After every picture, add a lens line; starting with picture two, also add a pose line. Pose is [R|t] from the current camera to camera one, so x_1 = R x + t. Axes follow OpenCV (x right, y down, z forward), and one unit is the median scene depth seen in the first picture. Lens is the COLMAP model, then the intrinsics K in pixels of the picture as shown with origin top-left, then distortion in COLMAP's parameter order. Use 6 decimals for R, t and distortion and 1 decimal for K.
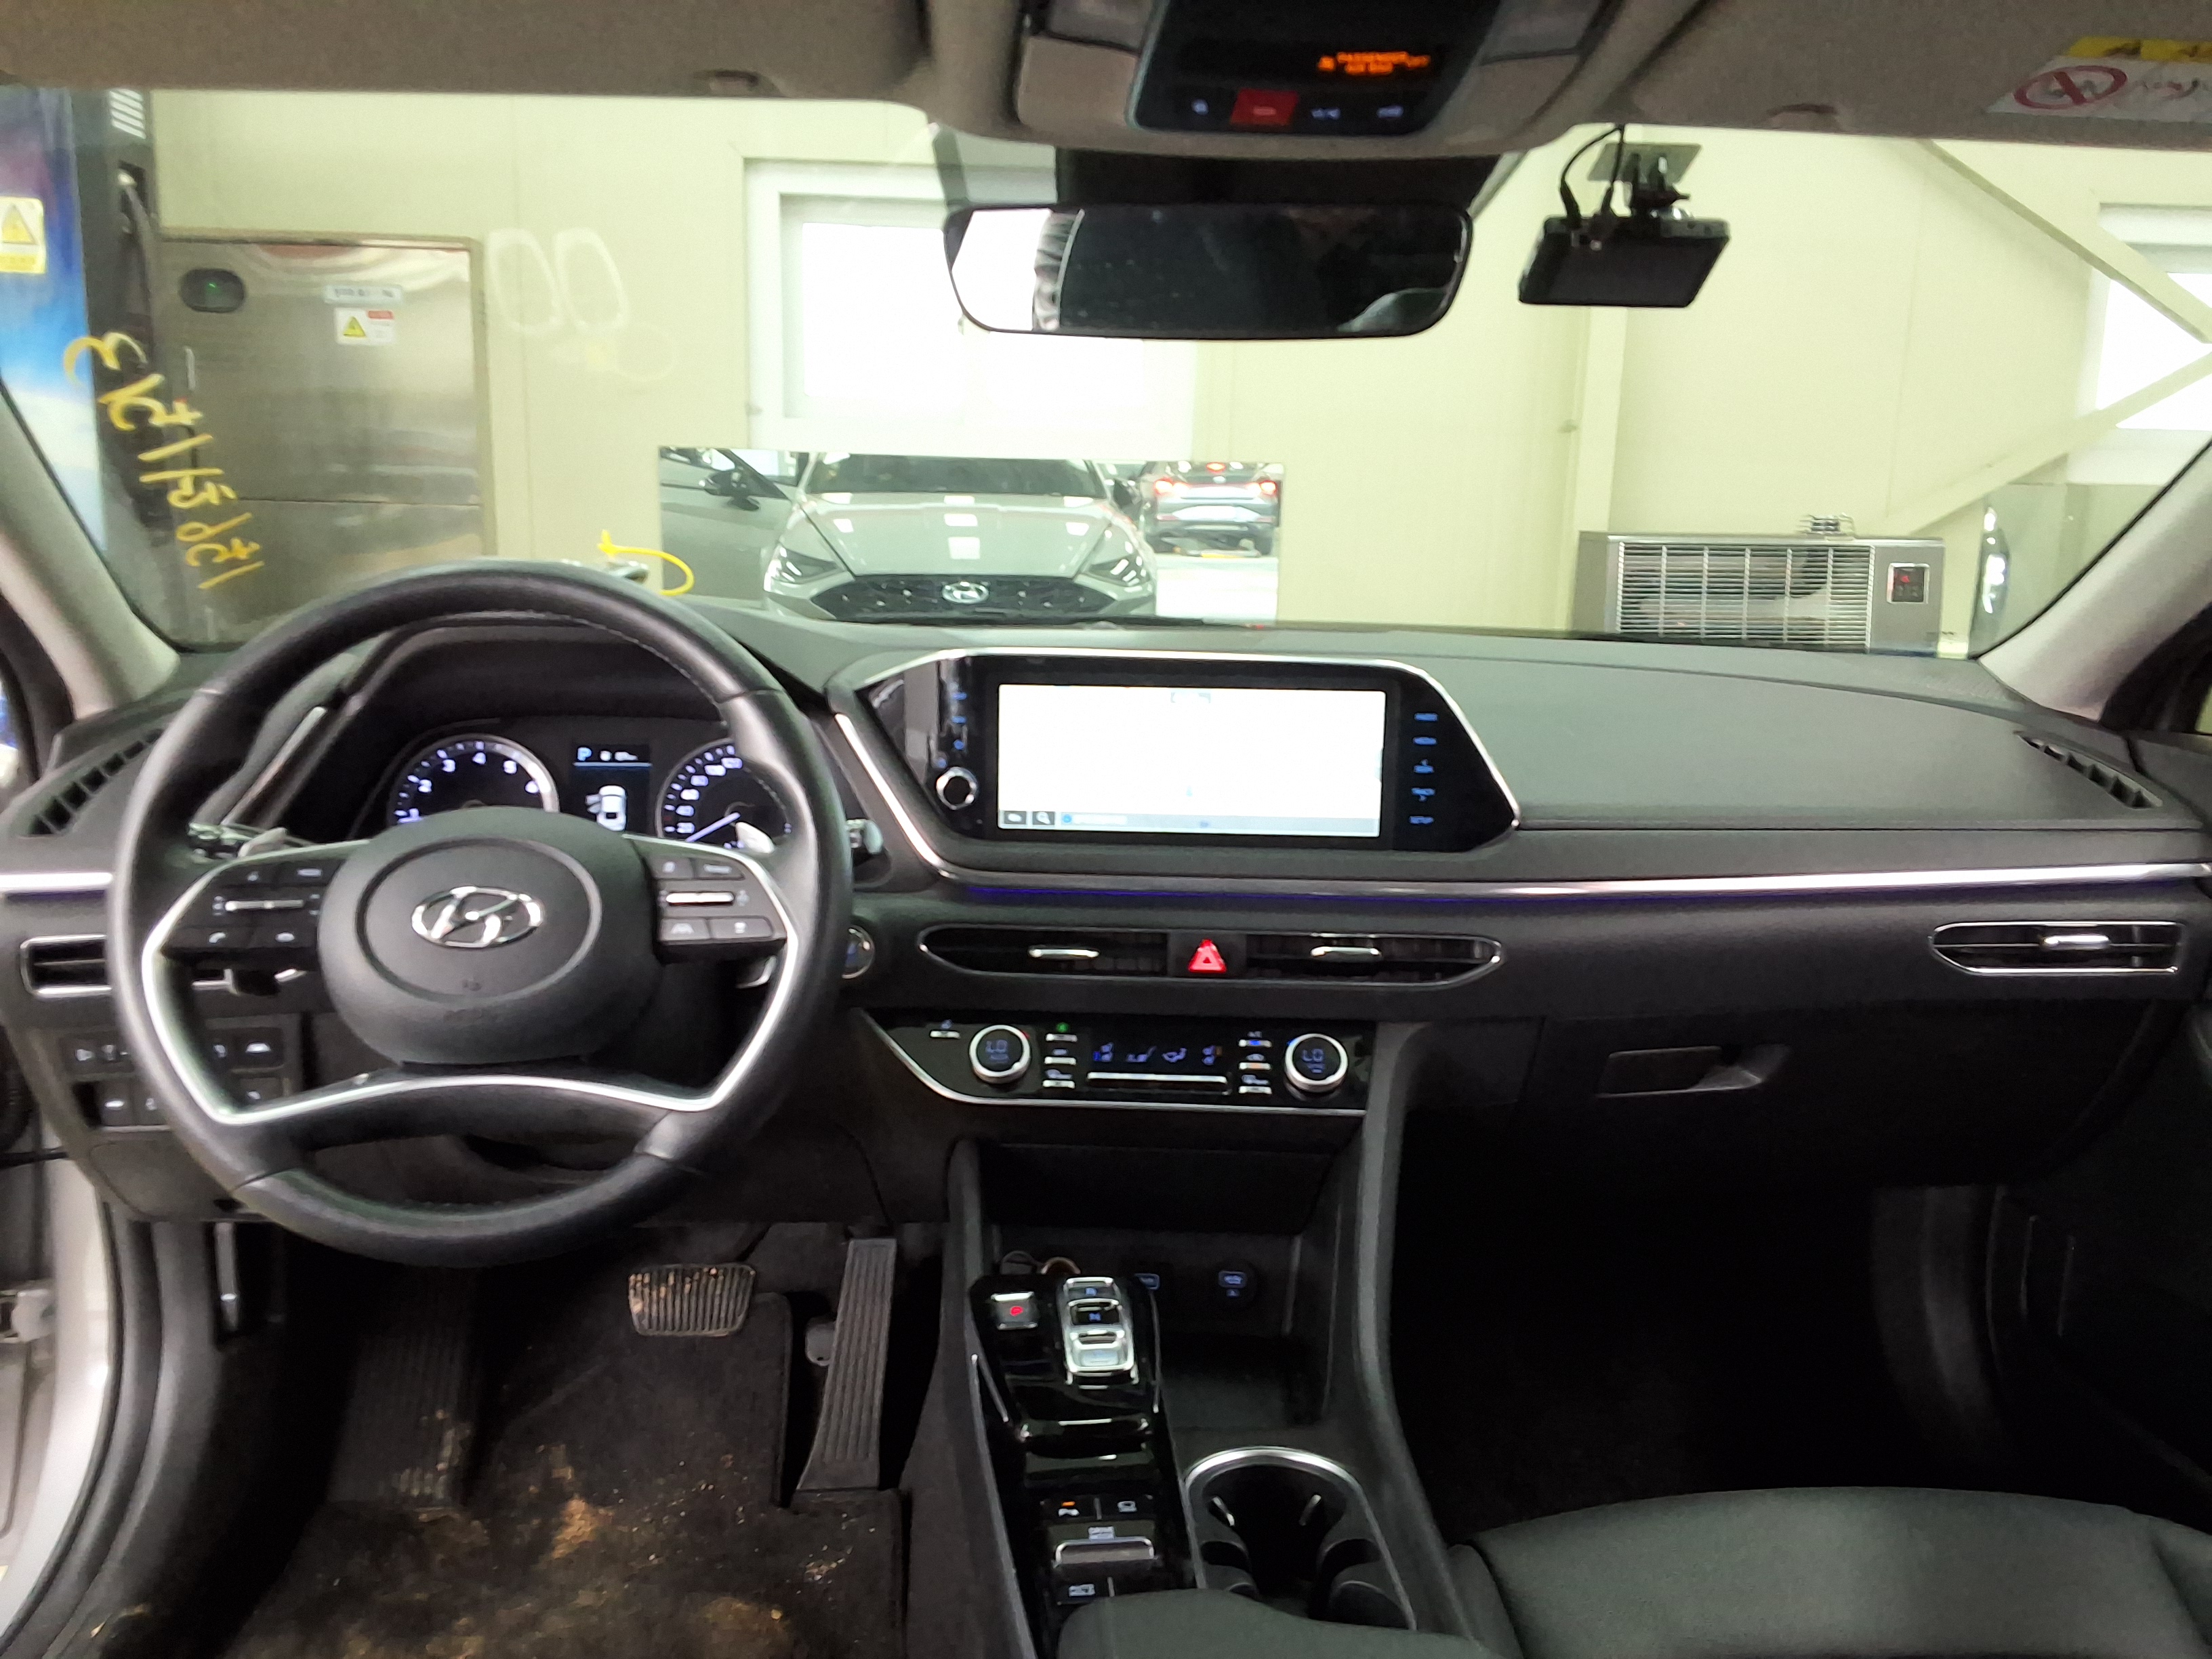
lens RADIAL K [[1818.6, 0, 1095.0], [0, 1818.6, 832.3], [0, 0, 1]] dist [0.131879, -0.114613]
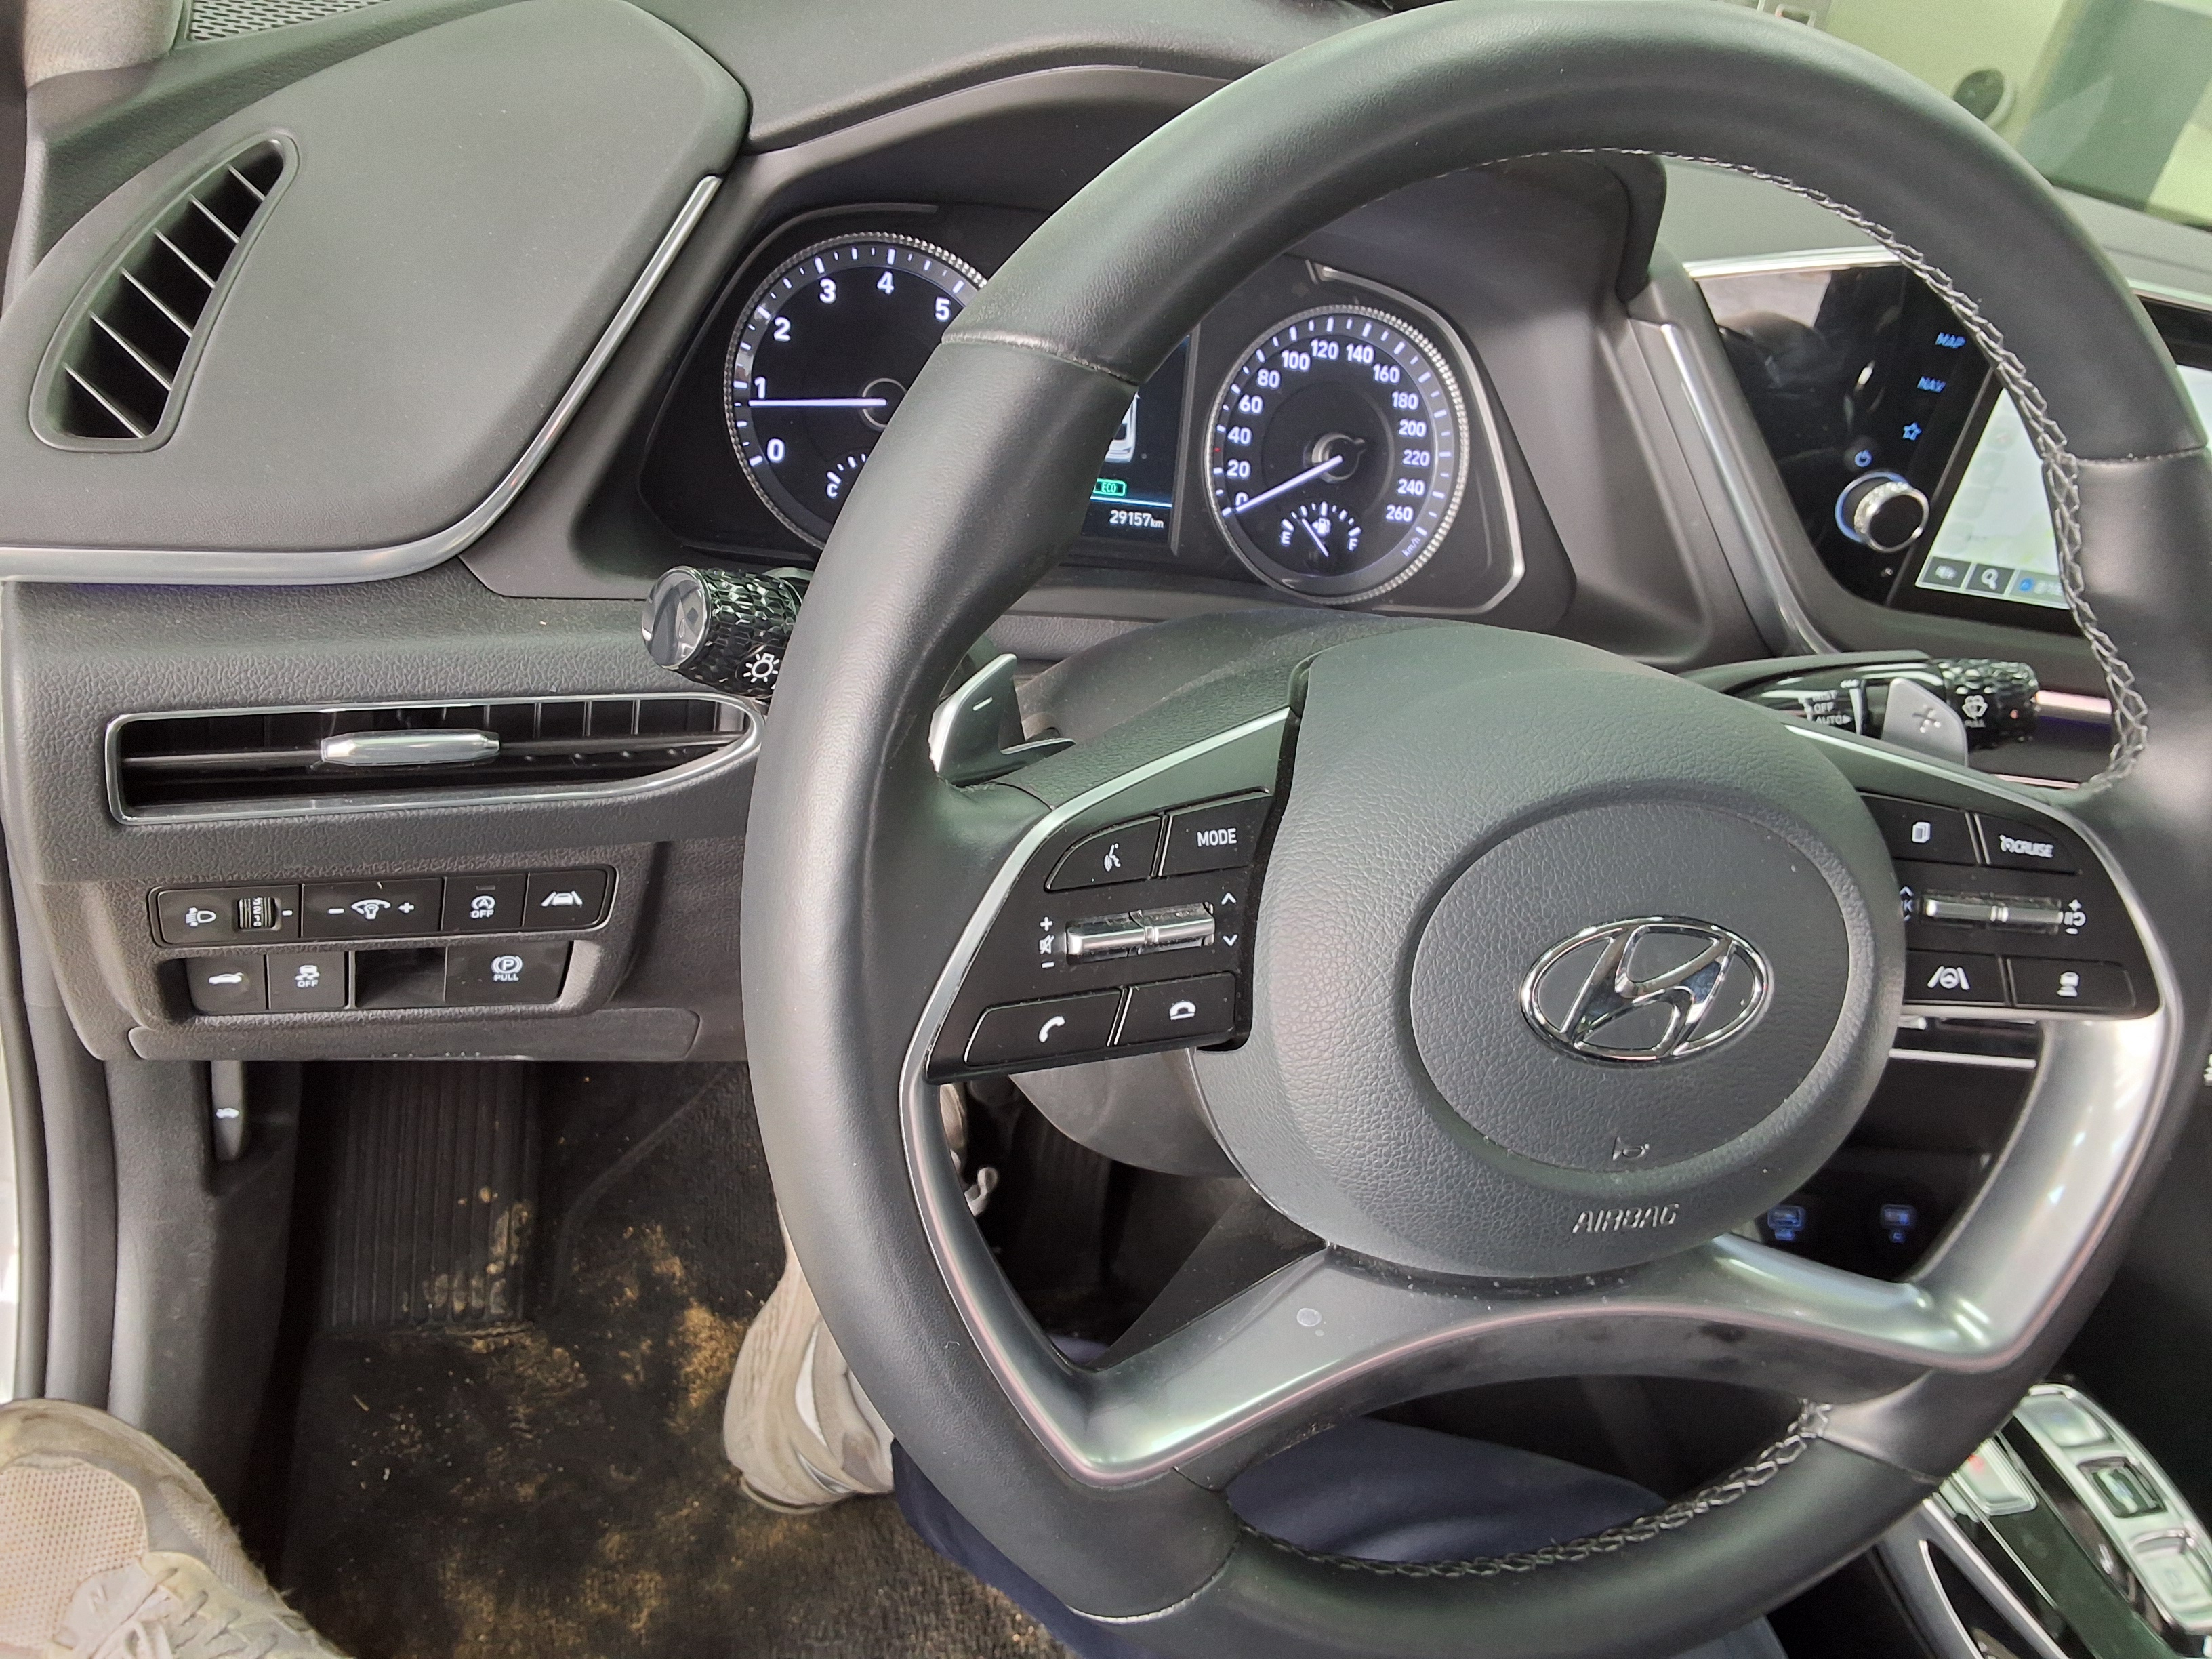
lens RADIAL K [[1818.6, 0, 1095.0], [0, 1818.6, 832.3], [0, 0, 1]] dist [0.131879, -0.114613]
pose [[0.956411, 0.055634, 0.286675, -0.411335], [-0.155186, 0.928424, 0.337558, -0.078428], [-0.247377, -0.367332, 0.896589, 0.484301]]
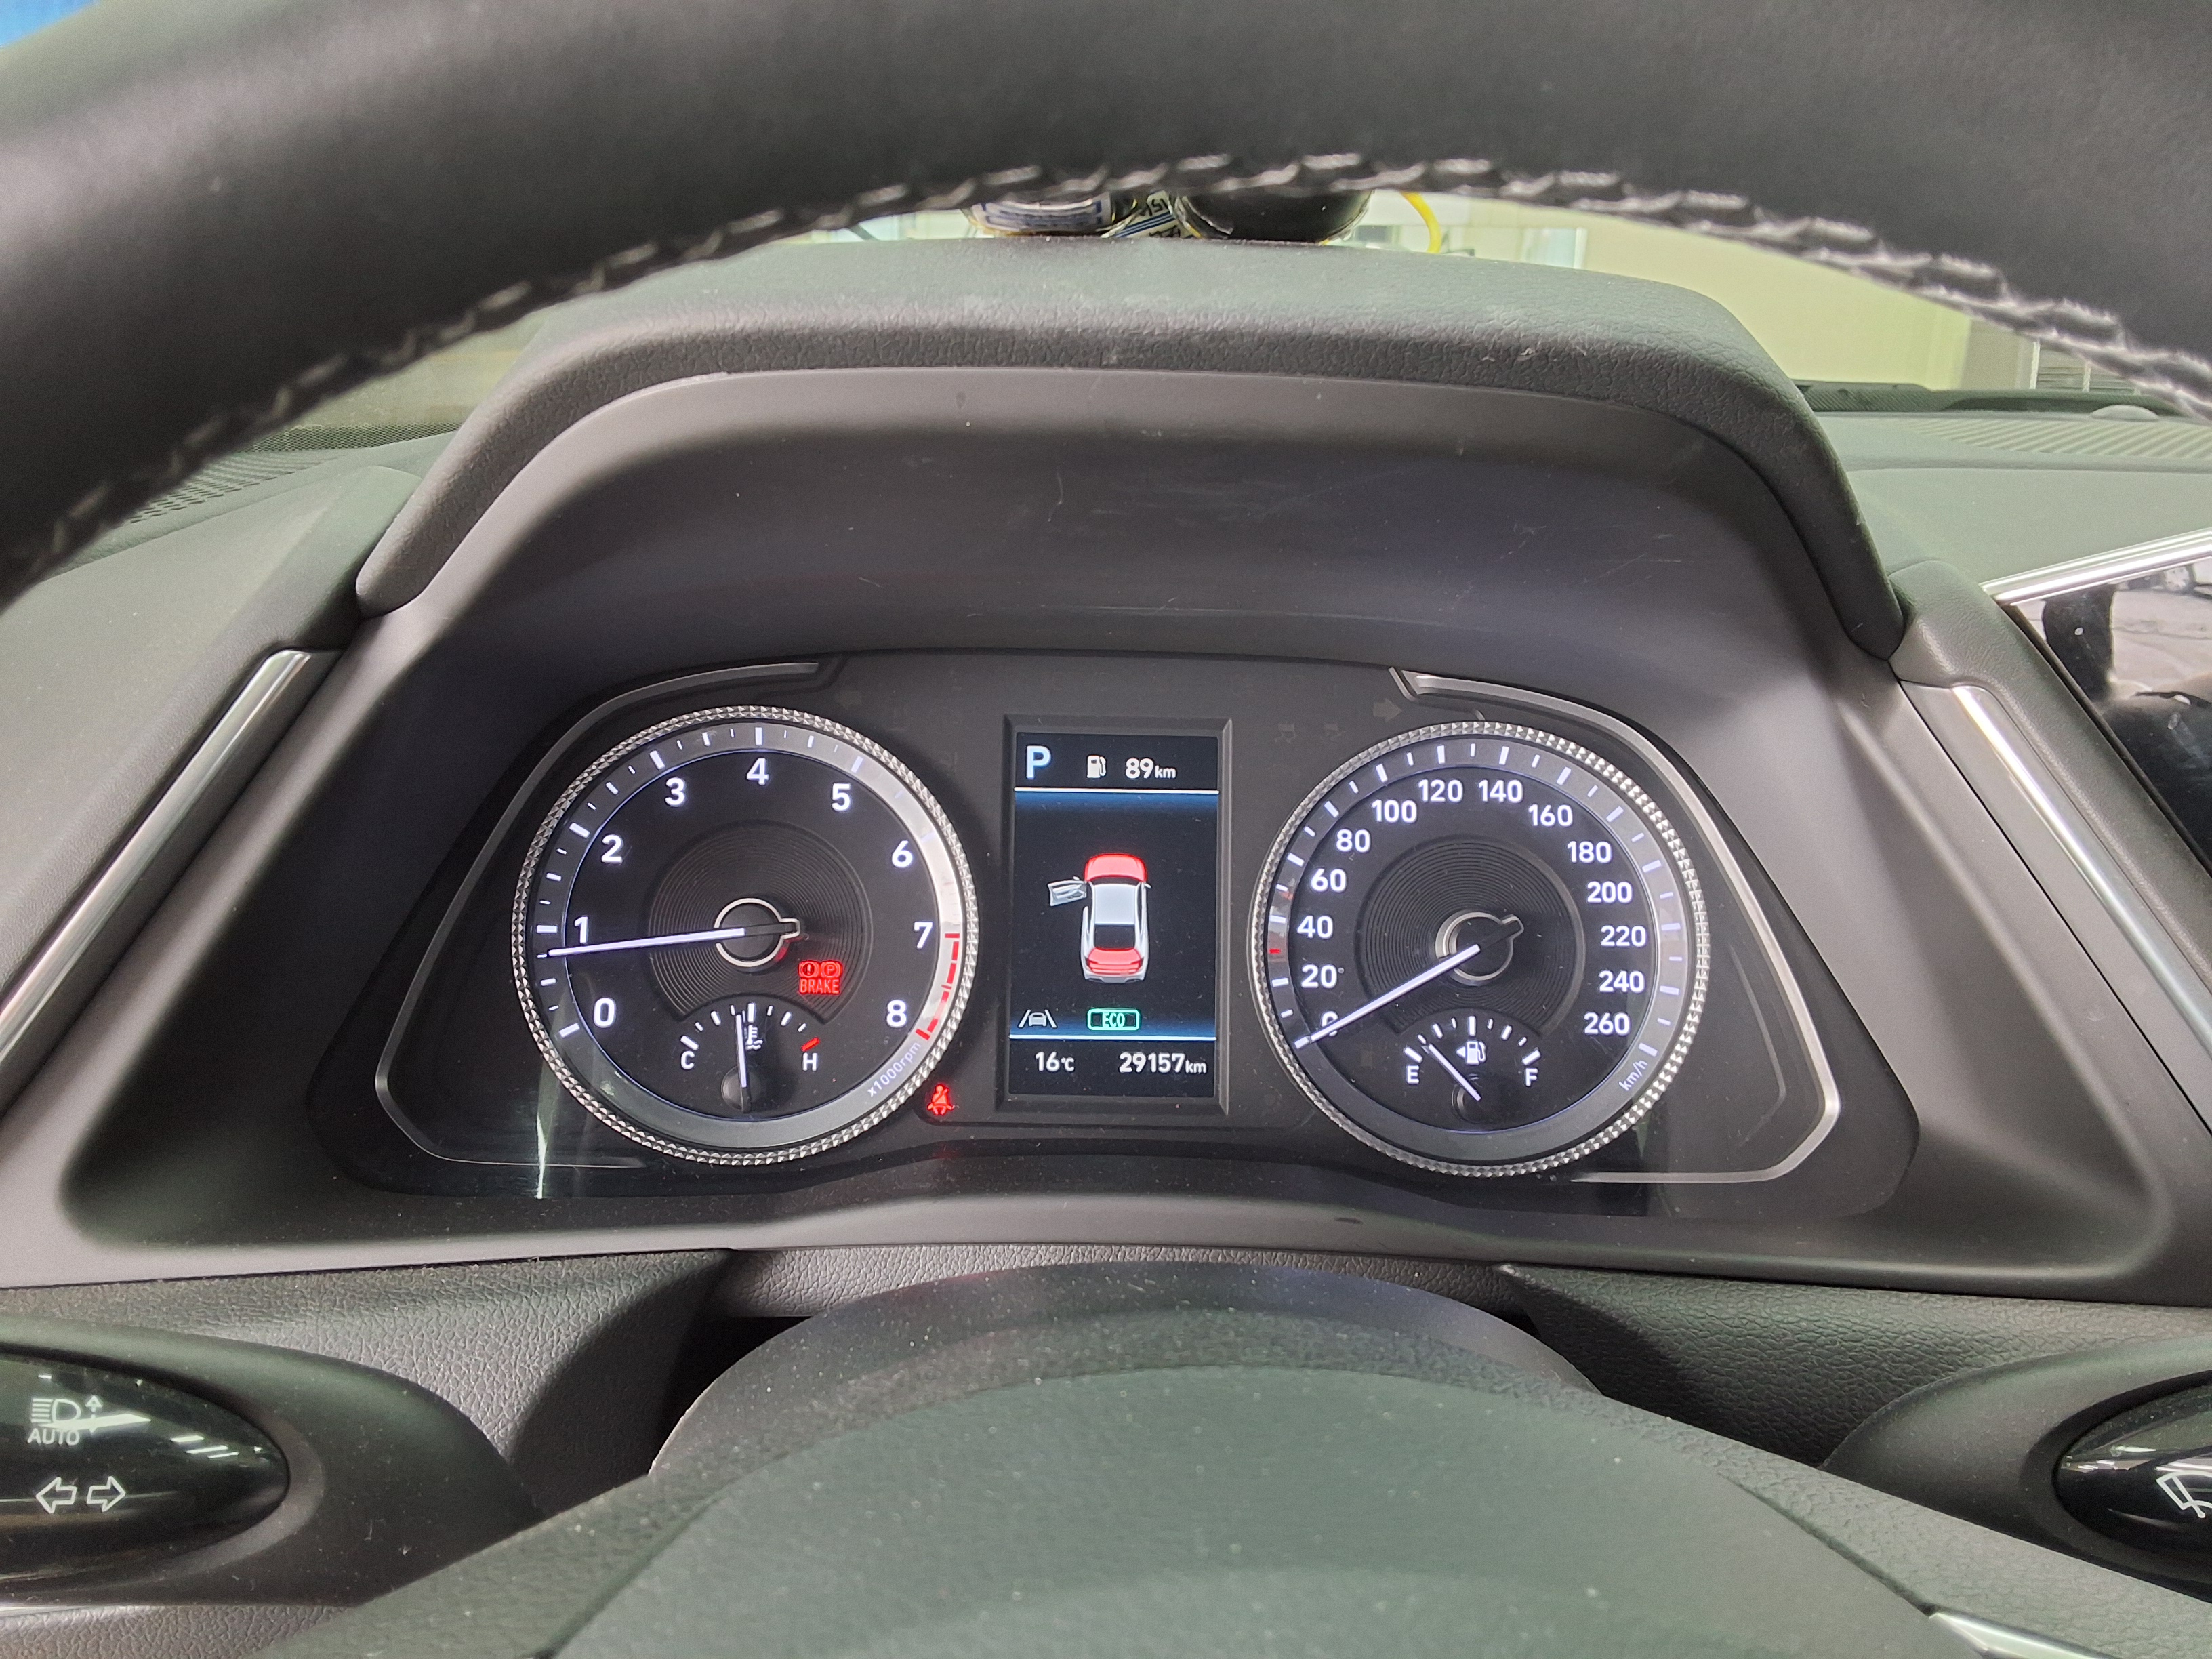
lens RADIAL K [[1818.6, 0, 1095.0], [0, 1818.6, 832.3], [0, 0, 1]] dist [0.131879, -0.114613]
pose [[0.998295, 0.022099, -0.054032, -0.247517], [-0.016807, 0.995190, 0.096507, -0.063460], [0.055905, -0.095435, 0.993865, 0.645181]]
